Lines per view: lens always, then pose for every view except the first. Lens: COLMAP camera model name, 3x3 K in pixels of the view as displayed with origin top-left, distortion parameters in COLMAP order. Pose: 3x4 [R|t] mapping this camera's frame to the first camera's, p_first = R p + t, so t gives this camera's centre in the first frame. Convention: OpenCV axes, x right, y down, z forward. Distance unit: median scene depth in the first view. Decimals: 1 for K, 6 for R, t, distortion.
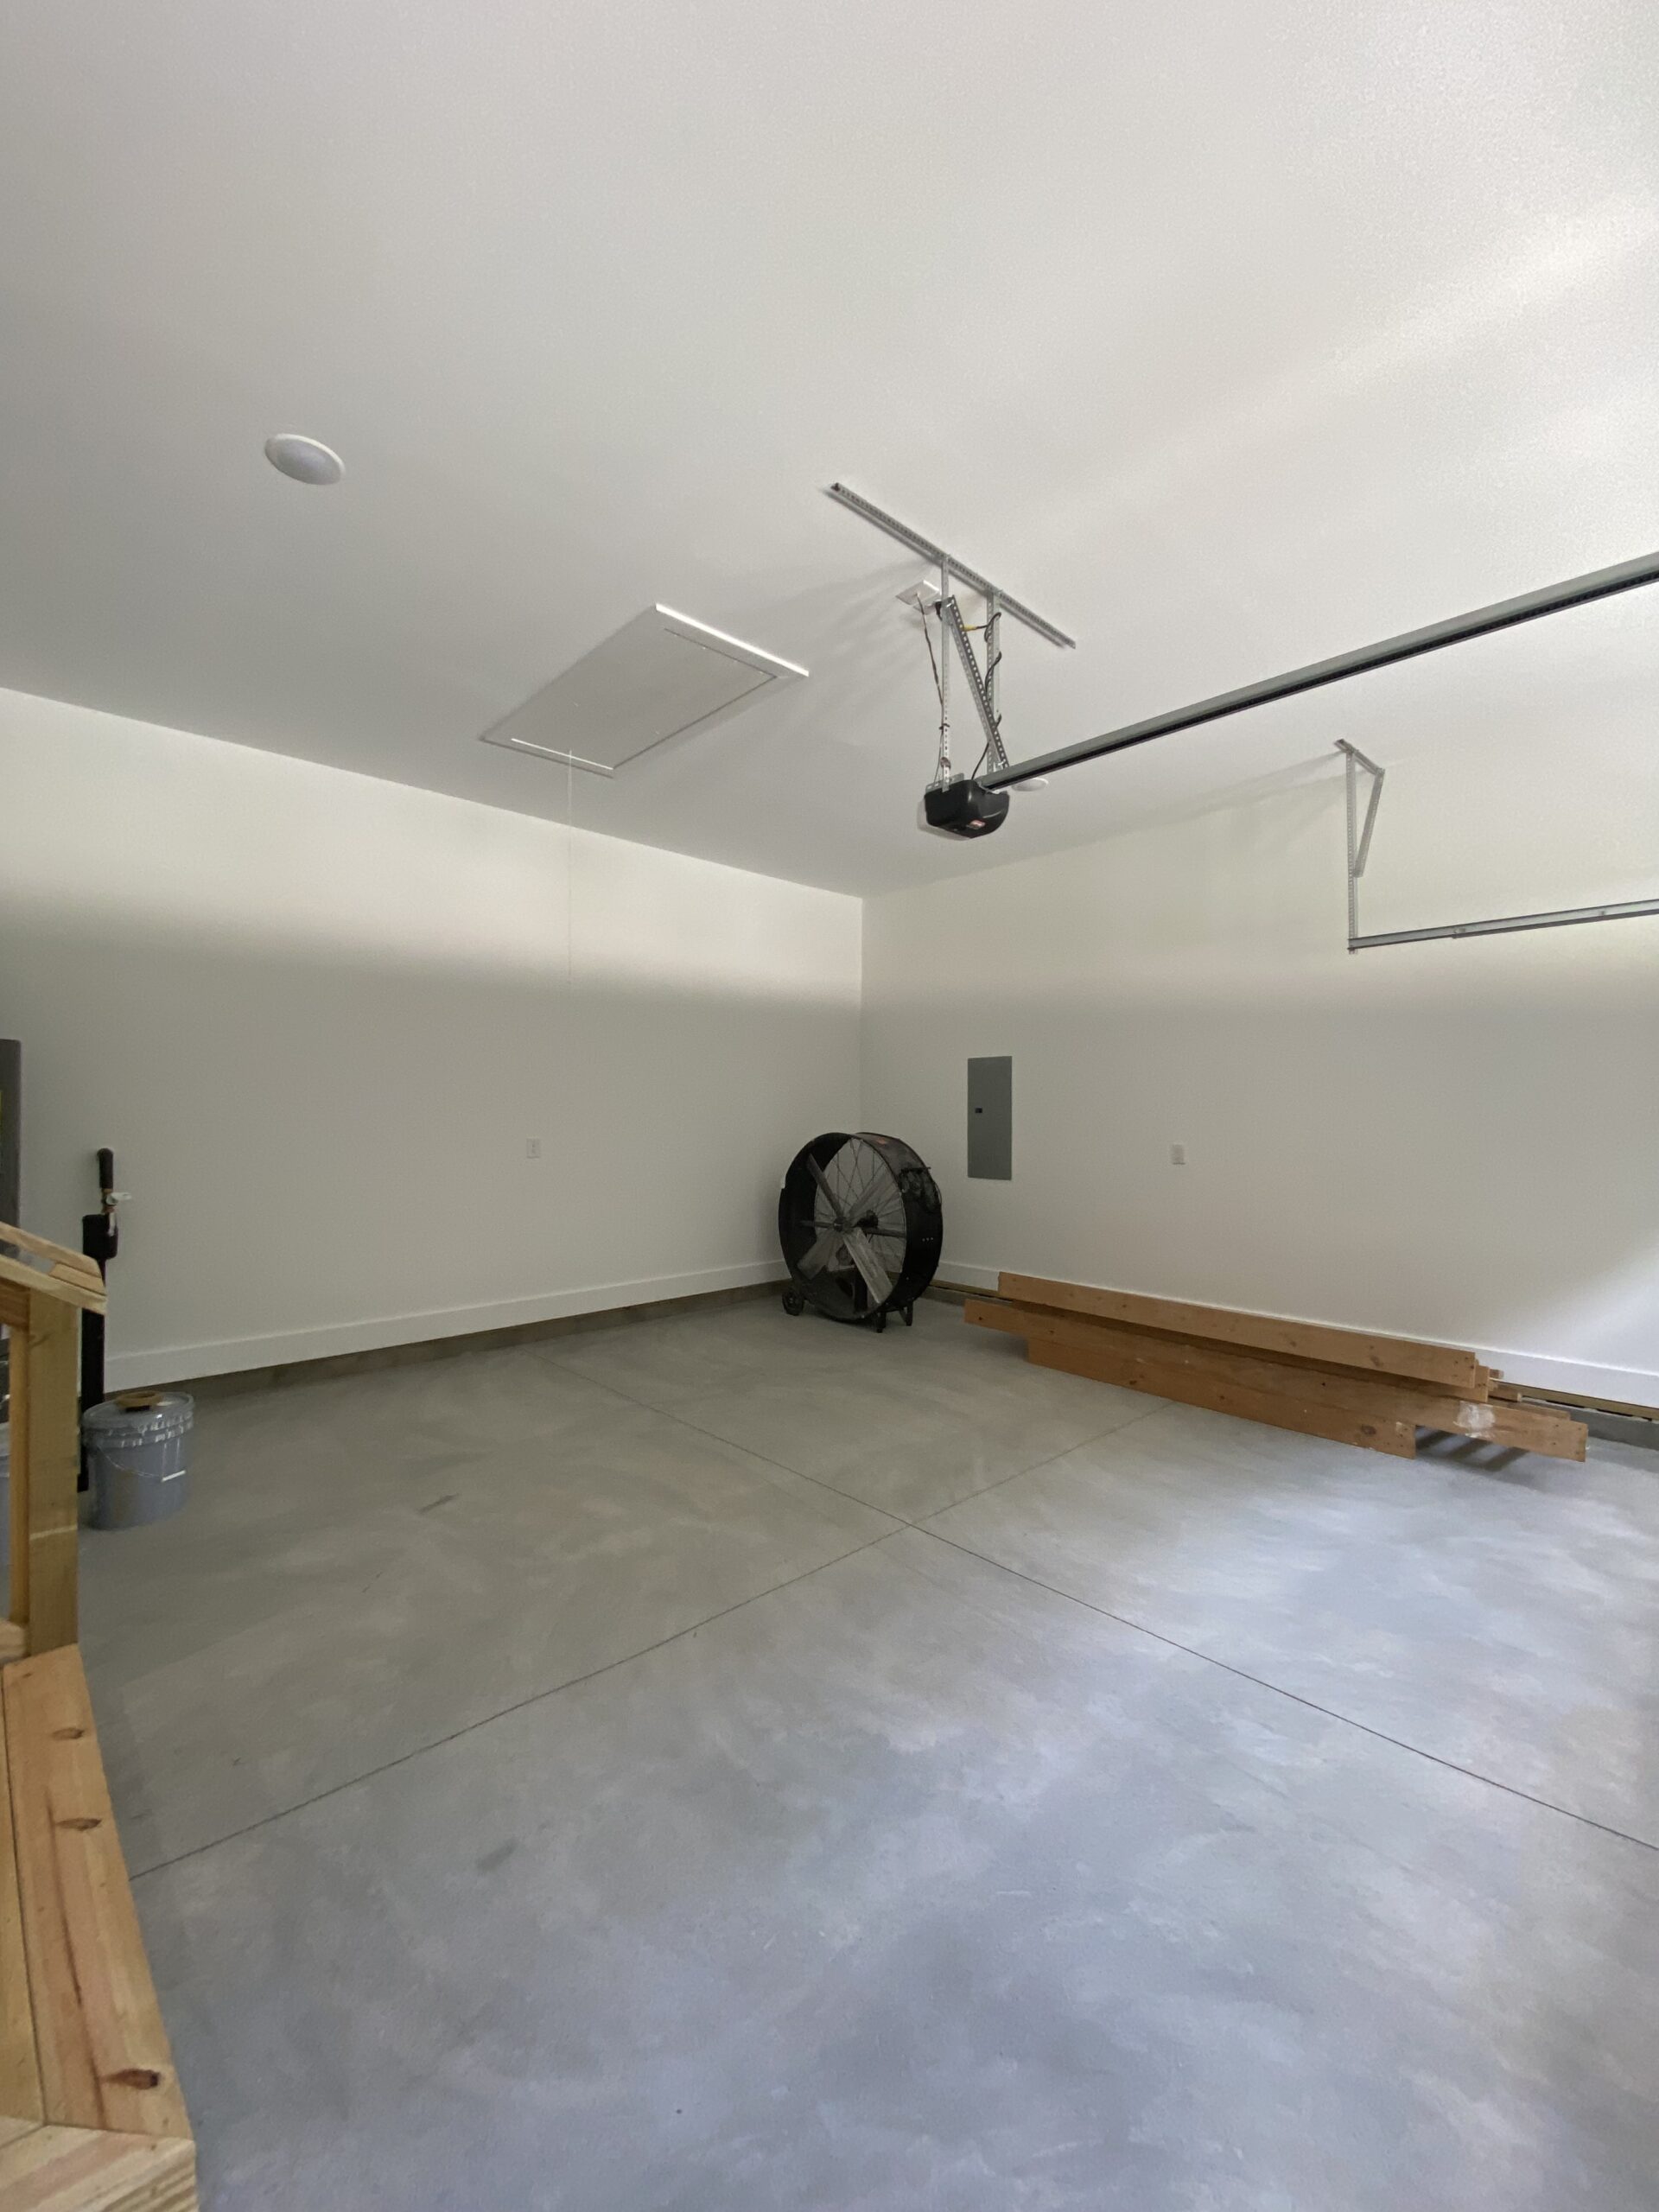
lens RADIAL K [[903.0, 0, 839.9], [0, 903.0, 1100.5], [0, 0, 1]] dist [-0.012646, -0.000618]
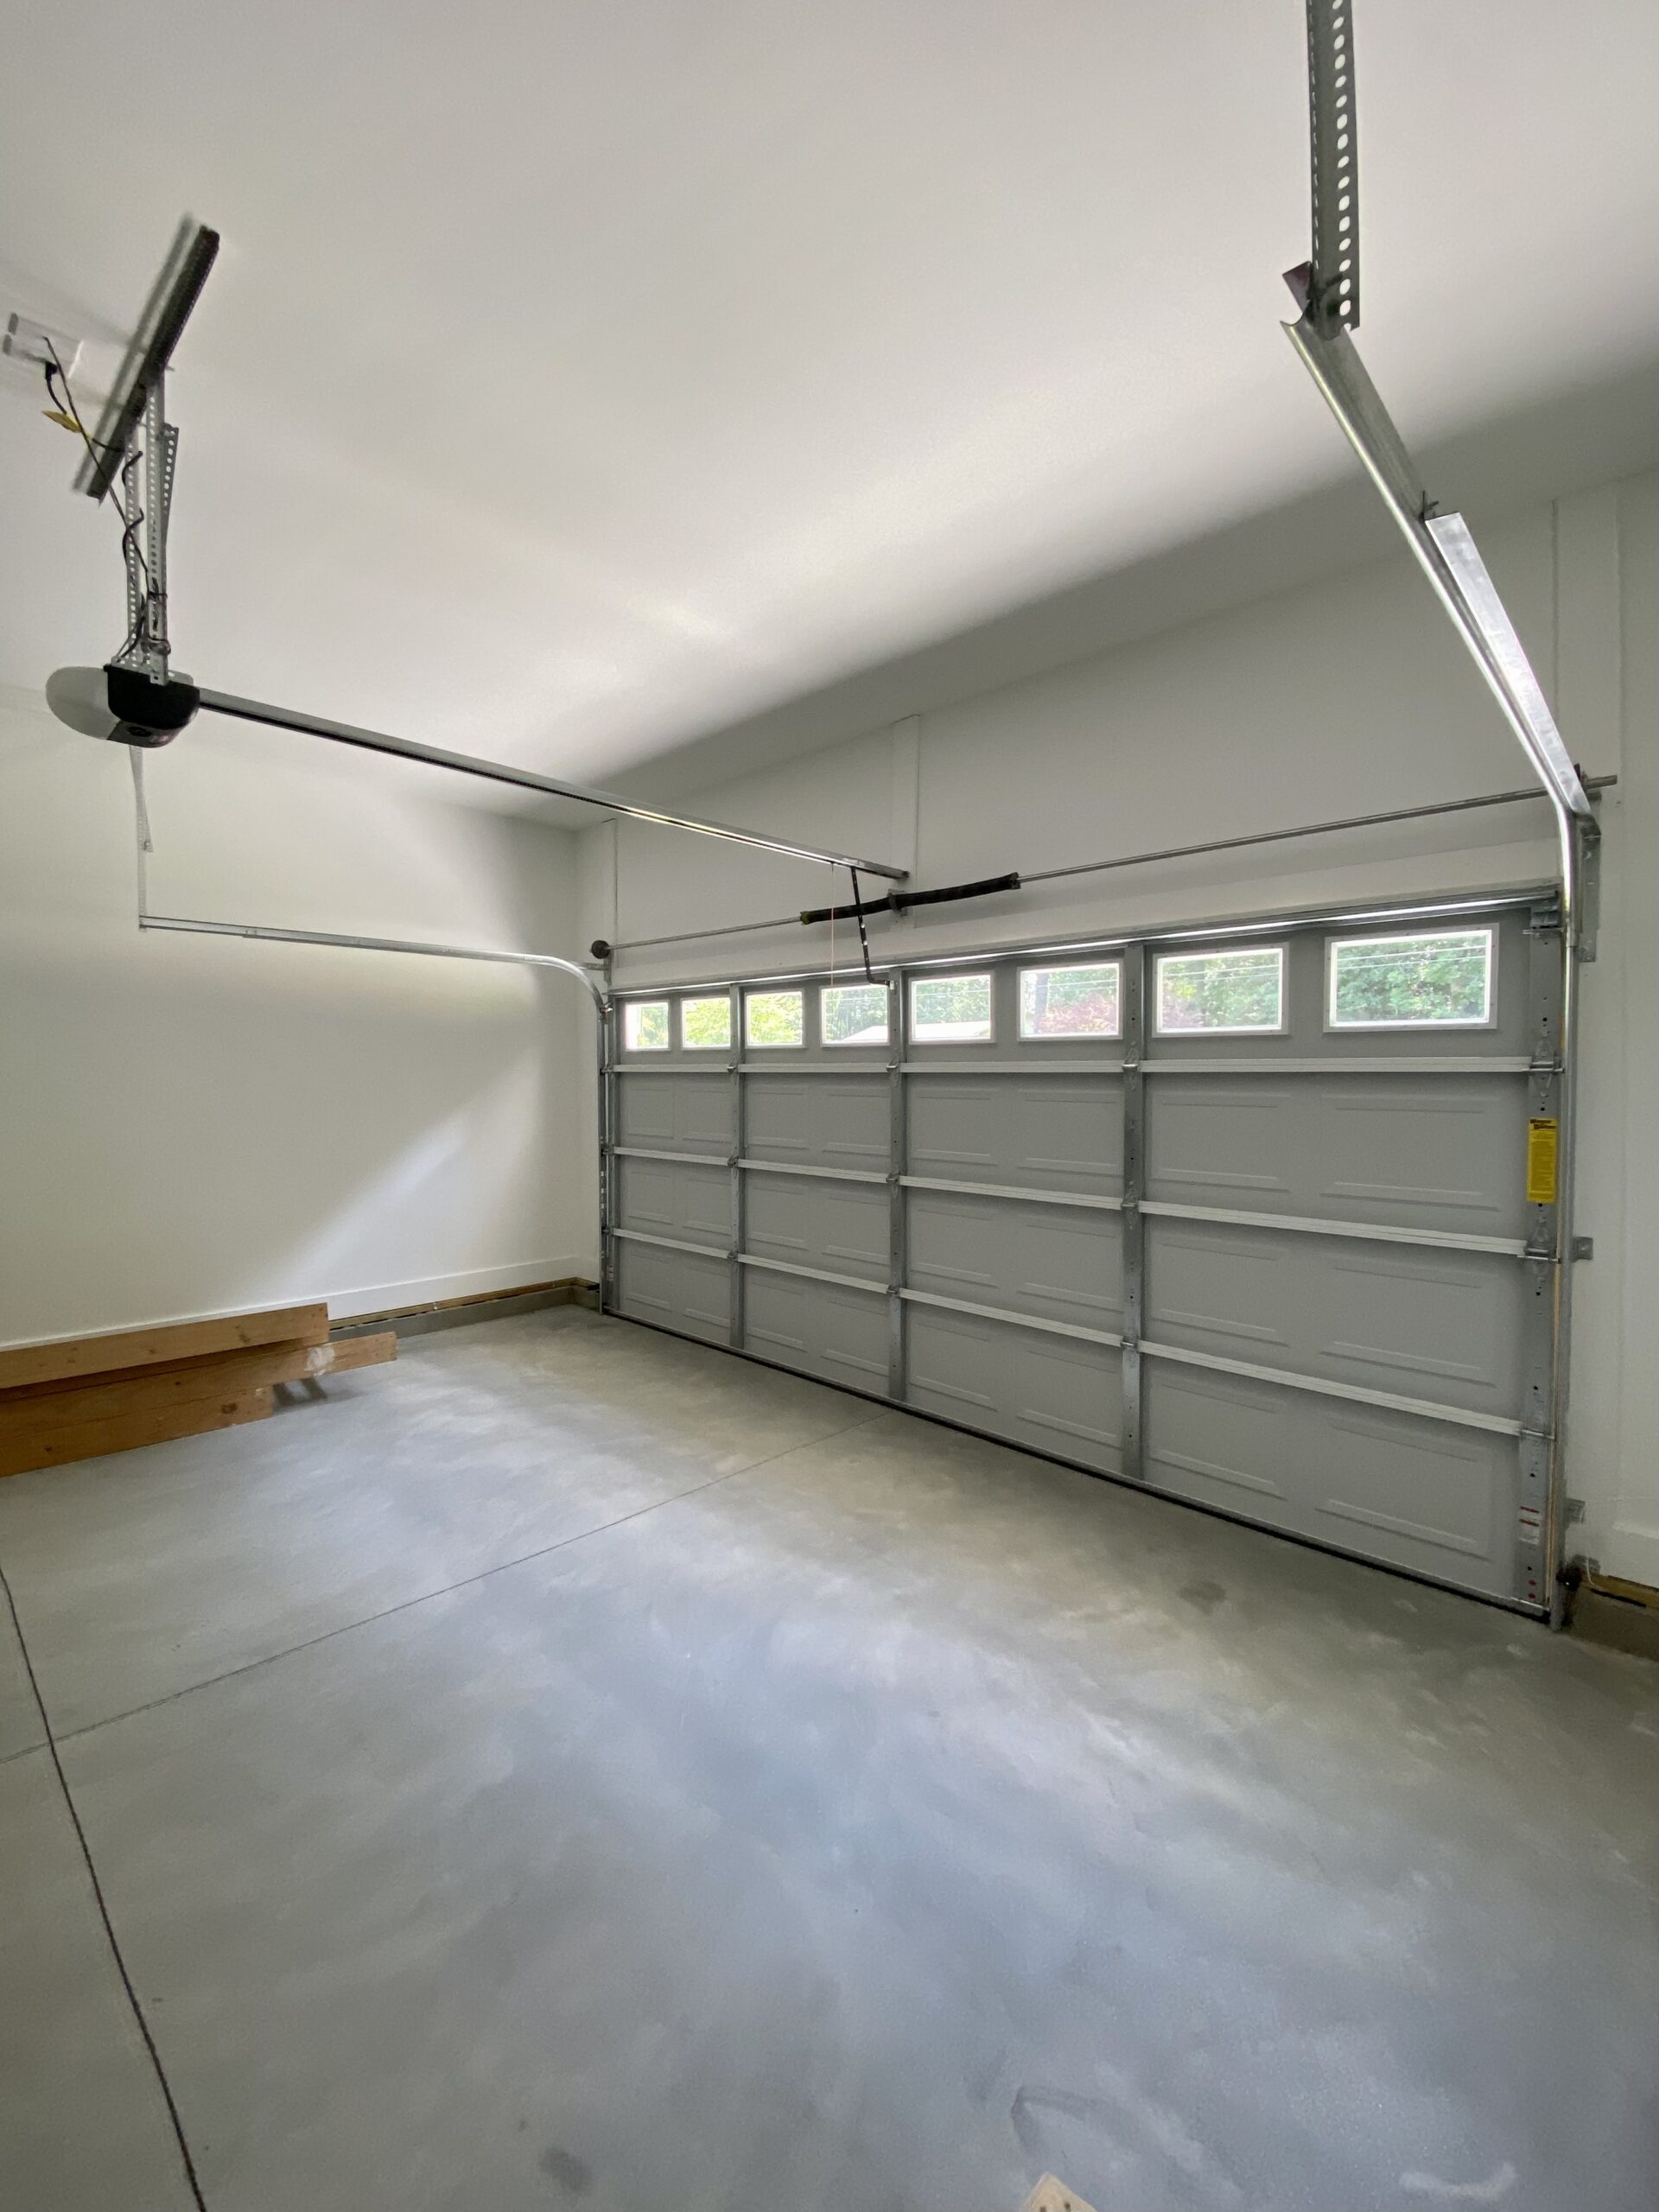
lens RADIAL K [[903.0, 0, 840.0], [0, 903.0, 1101.9], [0, 0, 1]] dist [-0.012646, -0.000618]
pose [[-0.046829, -0.032069, 0.998388, -0.513758], [-0.020734, 0.999300, 0.031126, -0.036616], [-0.998688, -0.019242, -0.047461, 0.387529]]
